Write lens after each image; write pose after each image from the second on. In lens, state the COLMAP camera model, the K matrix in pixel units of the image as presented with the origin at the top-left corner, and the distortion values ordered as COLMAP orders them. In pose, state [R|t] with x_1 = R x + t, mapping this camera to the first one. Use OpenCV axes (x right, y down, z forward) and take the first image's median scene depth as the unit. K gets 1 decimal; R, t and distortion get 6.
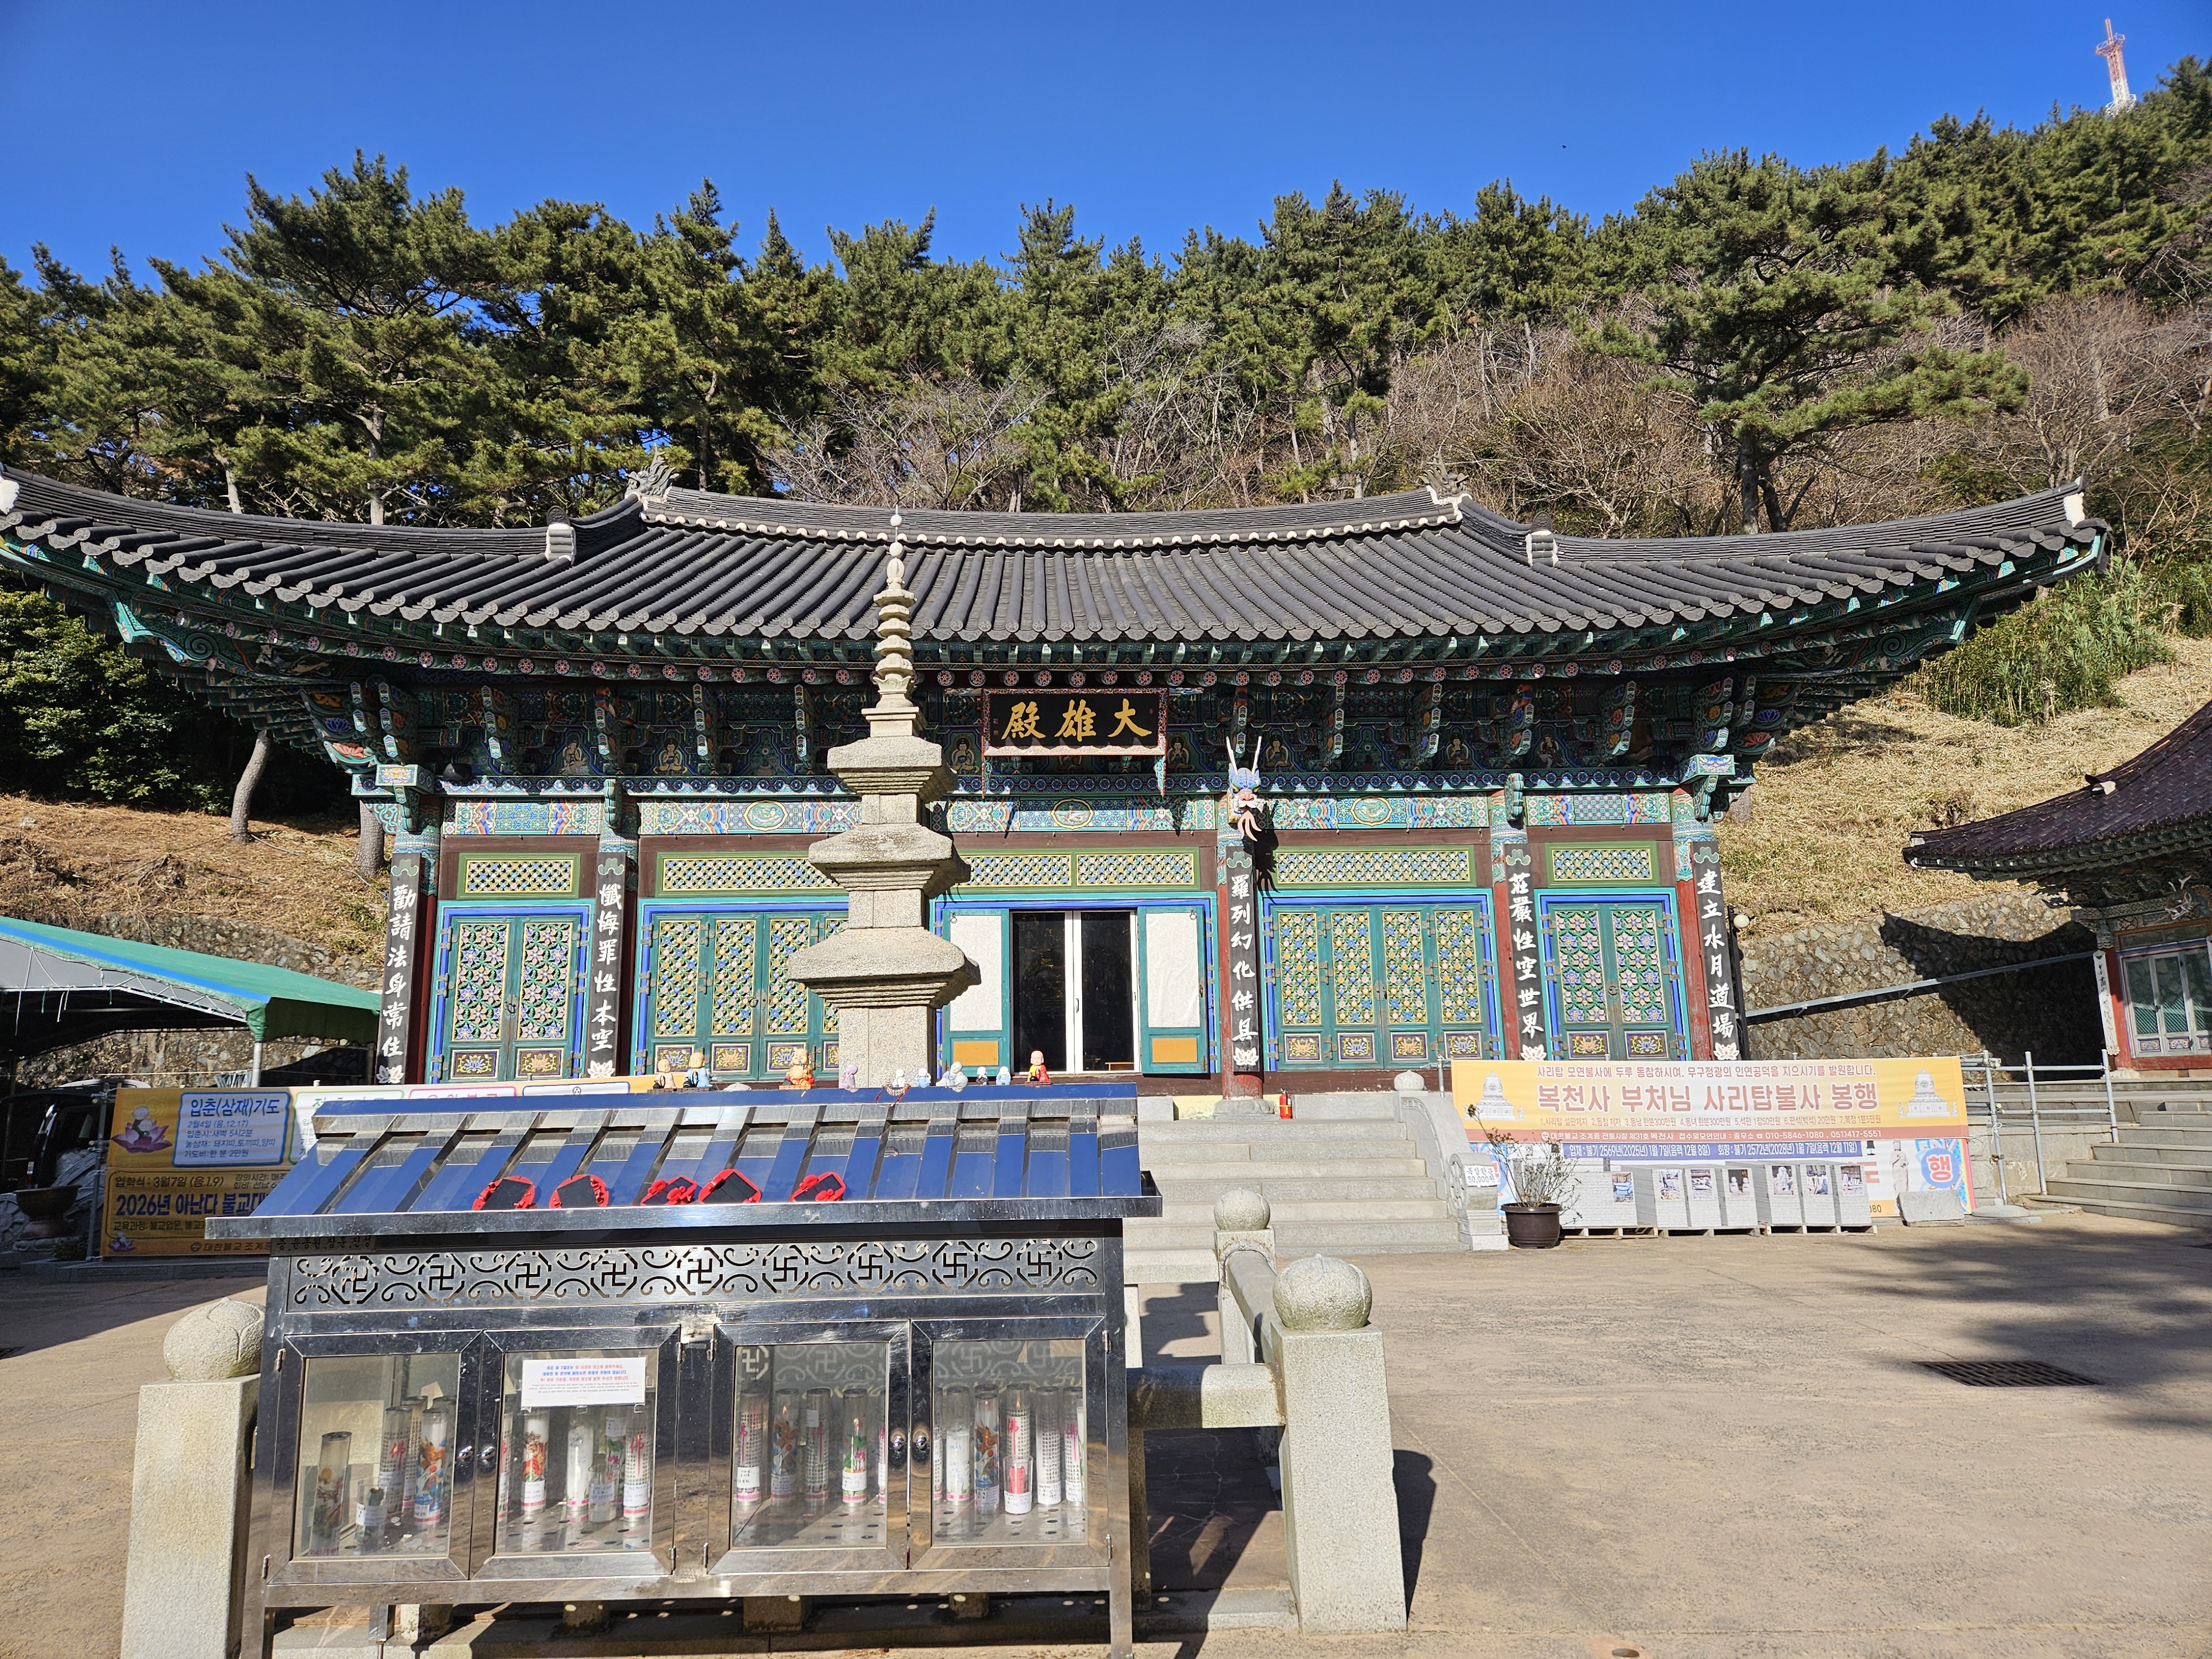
lens RADIAL K [[1480.1, 0, 1095.8], [0, 1480.1, 810.6], [0, 0, 1]] dist [0.080916, -0.070066]
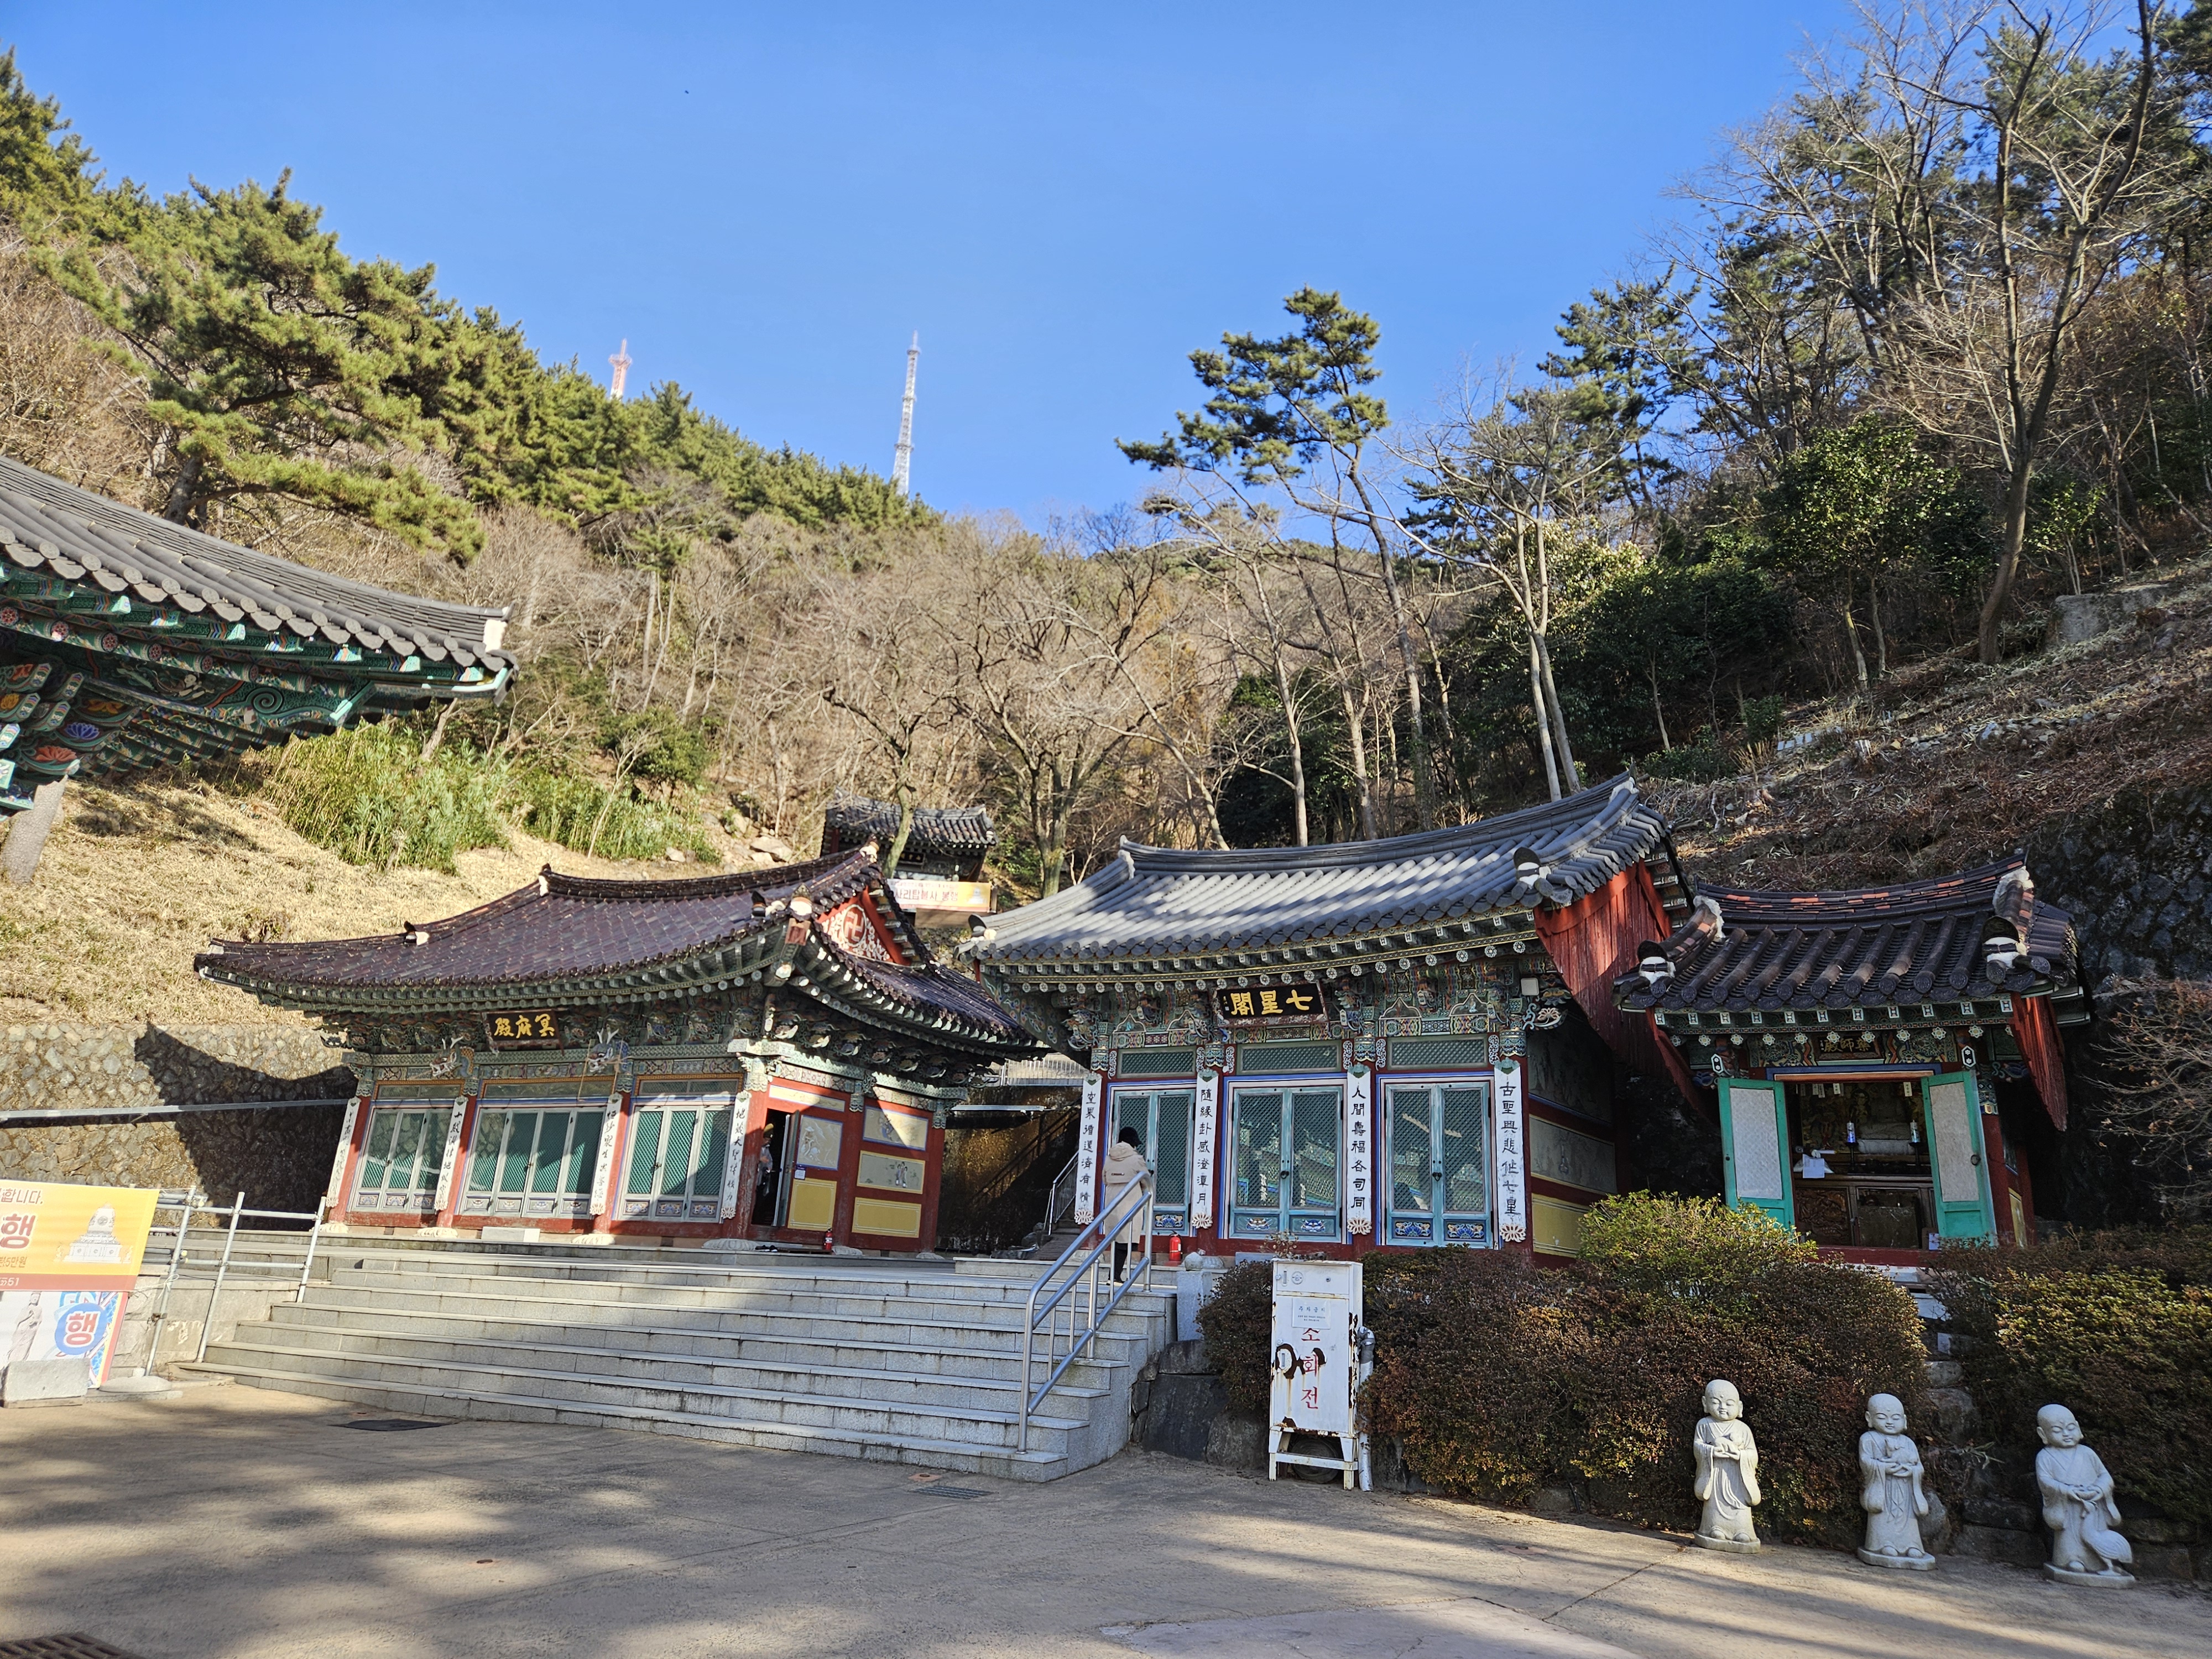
lens RADIAL K [[1470.3, 0, 1113.2], [0, 1470.3, 809.2], [0, 0, 1]] dist [0.090607, -0.076249]
pose [[0.490990, 0.307828, 0.814967, 0.055082], [-0.229278, 0.948171, -0.220009, 0.016390], [-0.840453, -0.078832, 0.536120, 0.081828]]
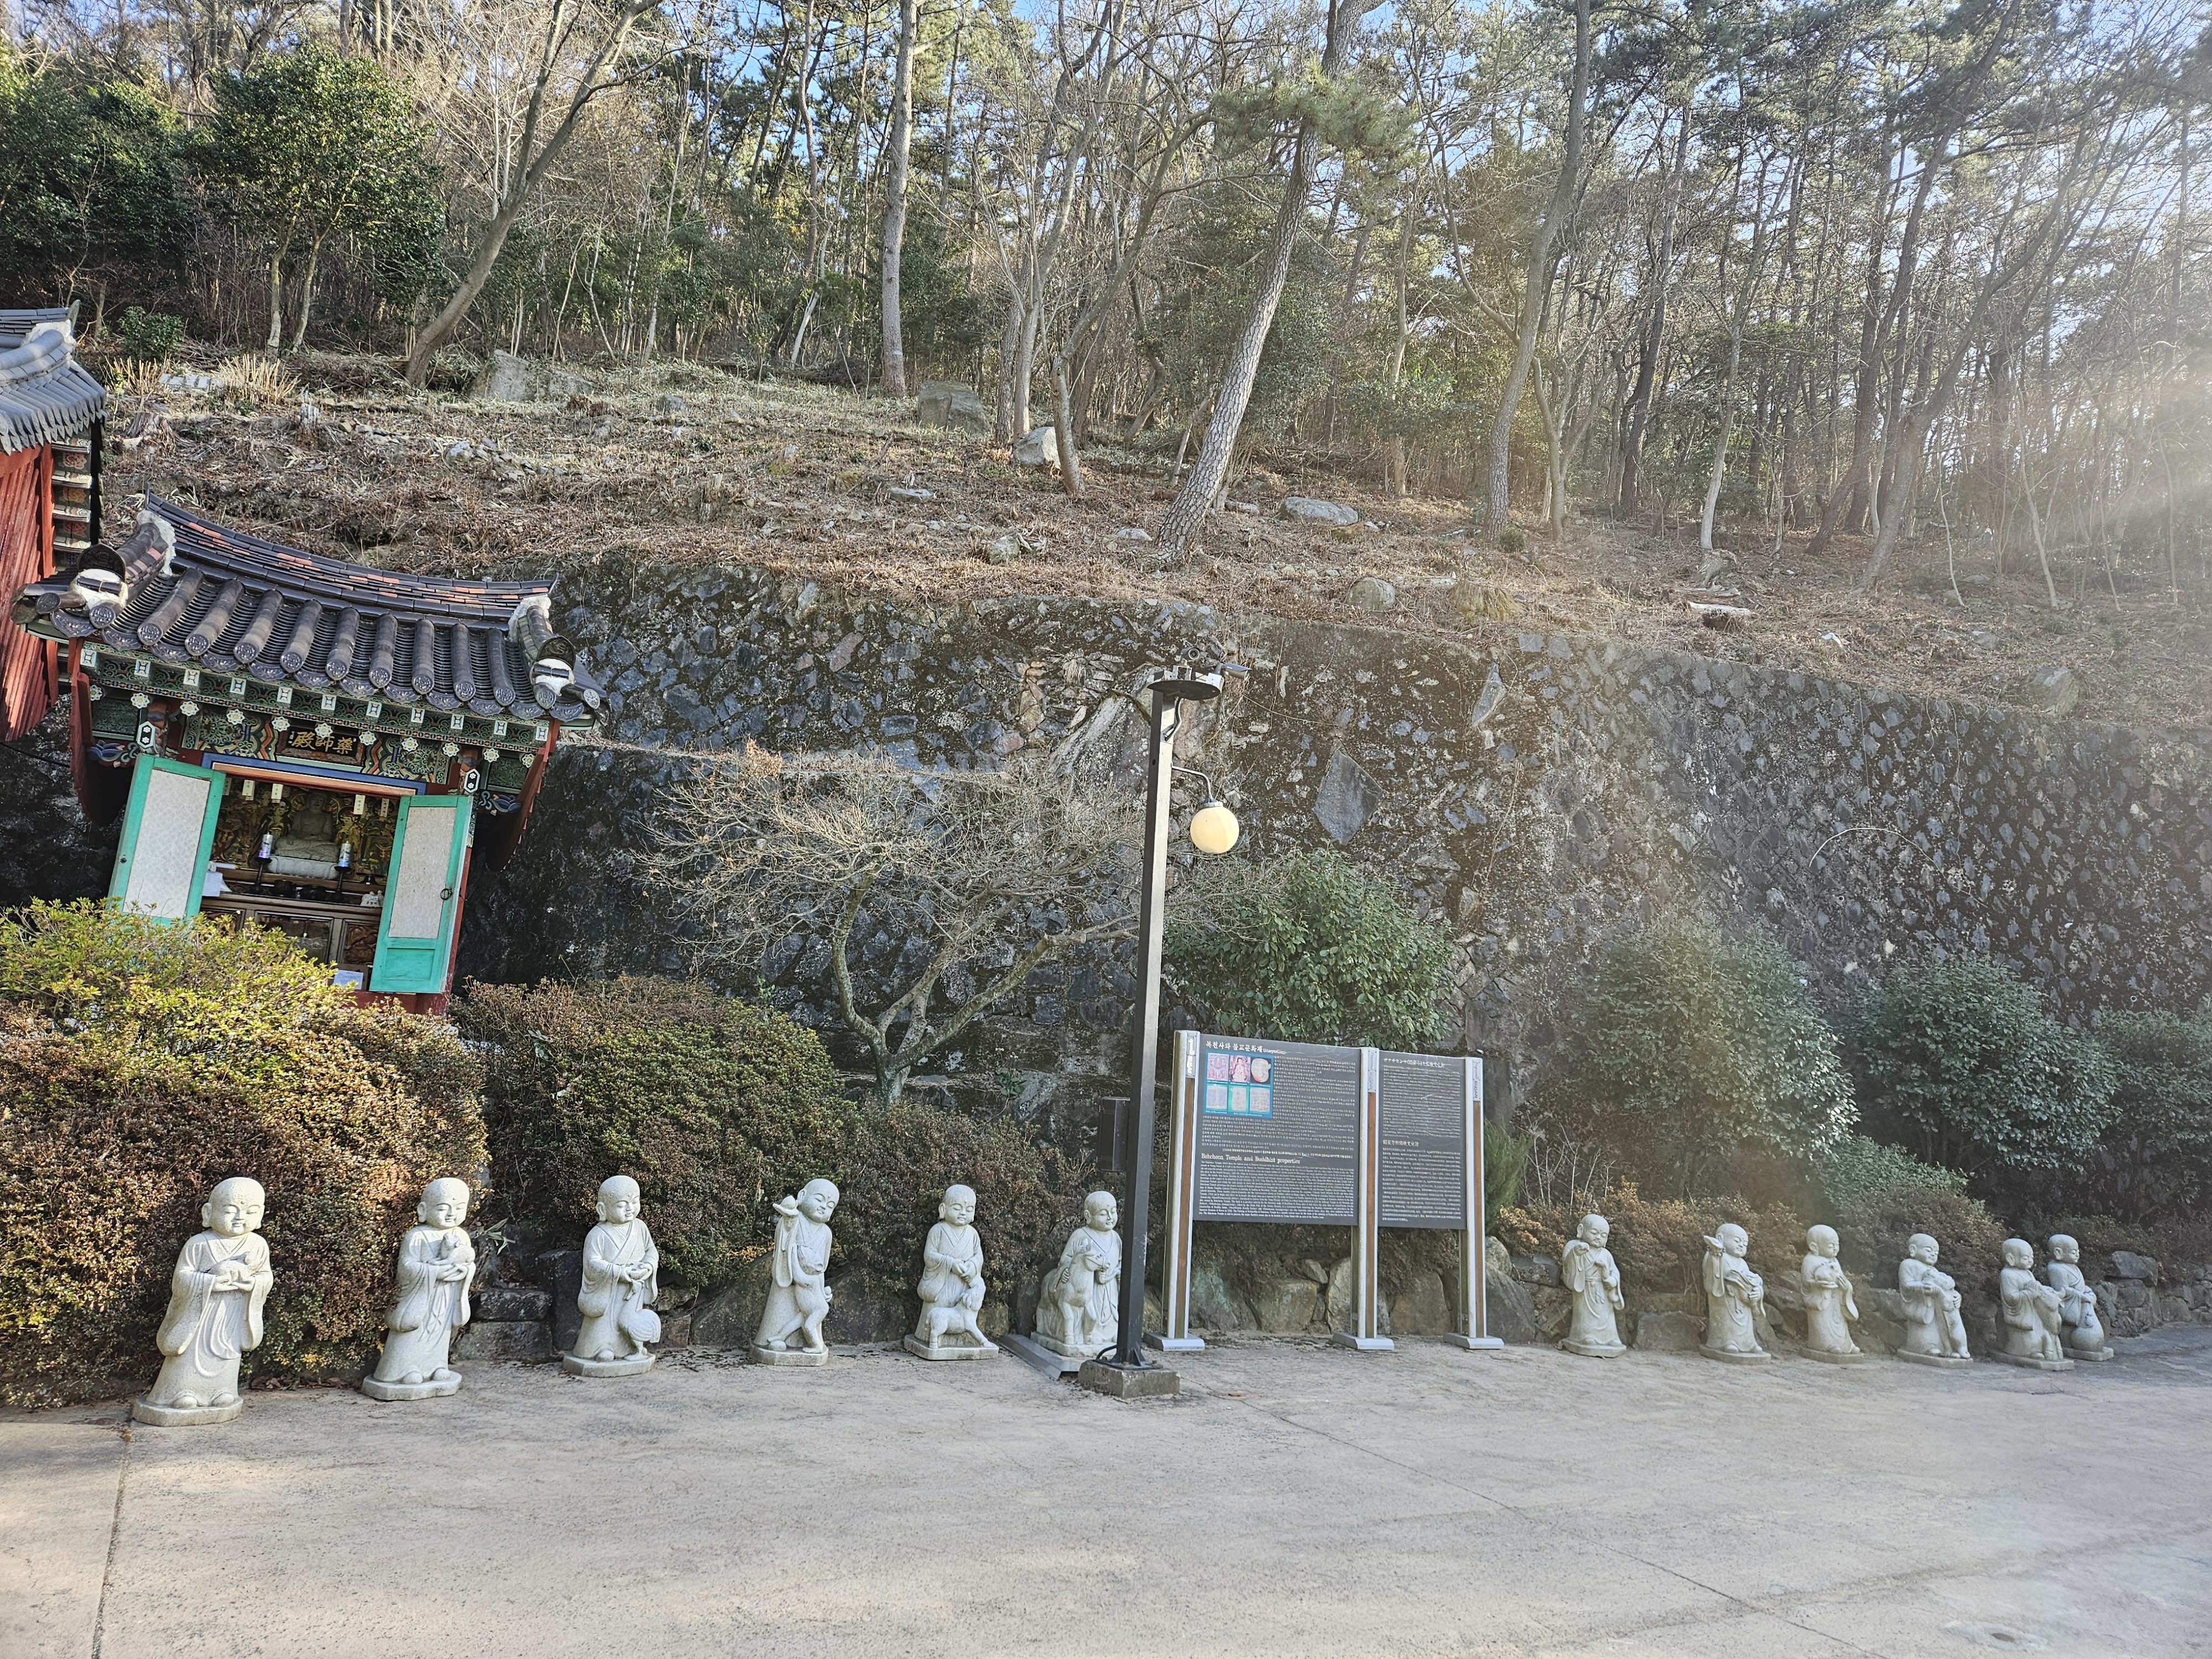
lens RADIAL K [[1470.3, 0, 1113.2], [0, 1470.3, 809.2], [0, 0, 1]] dist [0.090607, -0.076249]
pose [[-0.562637, 0.153395, 0.812348, 0.213191], [-0.204508, 0.926268, -0.316550, 0.029800], [-0.801009, -0.344235, -0.489782, 0.195028]]
